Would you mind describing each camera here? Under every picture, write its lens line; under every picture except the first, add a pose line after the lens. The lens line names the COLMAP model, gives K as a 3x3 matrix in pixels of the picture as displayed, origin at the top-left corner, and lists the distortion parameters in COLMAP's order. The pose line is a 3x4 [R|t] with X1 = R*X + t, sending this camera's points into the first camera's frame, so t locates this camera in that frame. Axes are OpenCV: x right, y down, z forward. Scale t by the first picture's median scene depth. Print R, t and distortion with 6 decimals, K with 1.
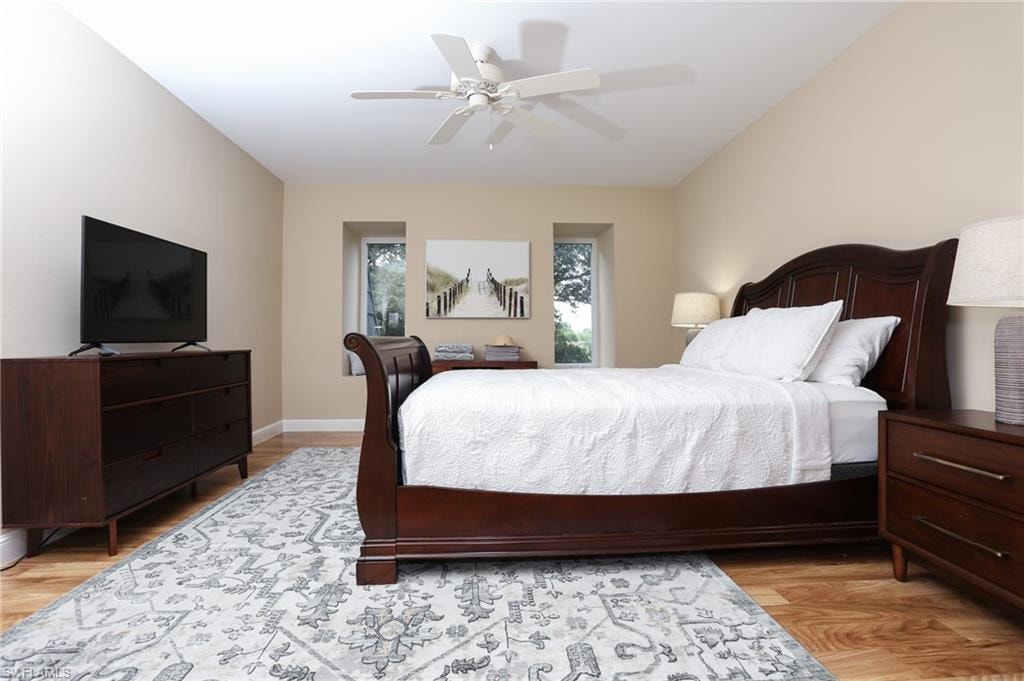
lens RADIAL K [[527.2, 0, 511.9], [0, 527.2, 336.9], [0, 0, 1]] dist [-0.083797, 0.037391]
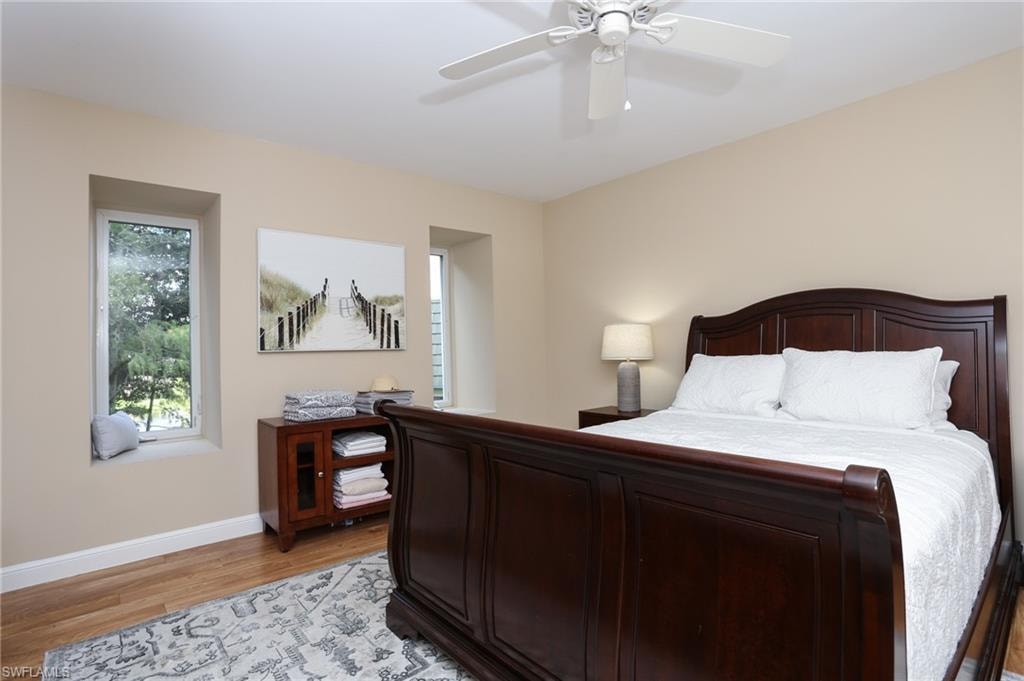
lens RADIAL K [[527.2, 0, 511.9], [0, 527.2, 336.9], [0, 0, 1]] dist [-0.083797, 0.037391]
pose [[0.781573, -0.004544, 0.623798, -0.312388], [0.016098, 0.999787, -0.012887, -0.041861], [-0.623607, 0.020113, 0.781479, 0.330157]]
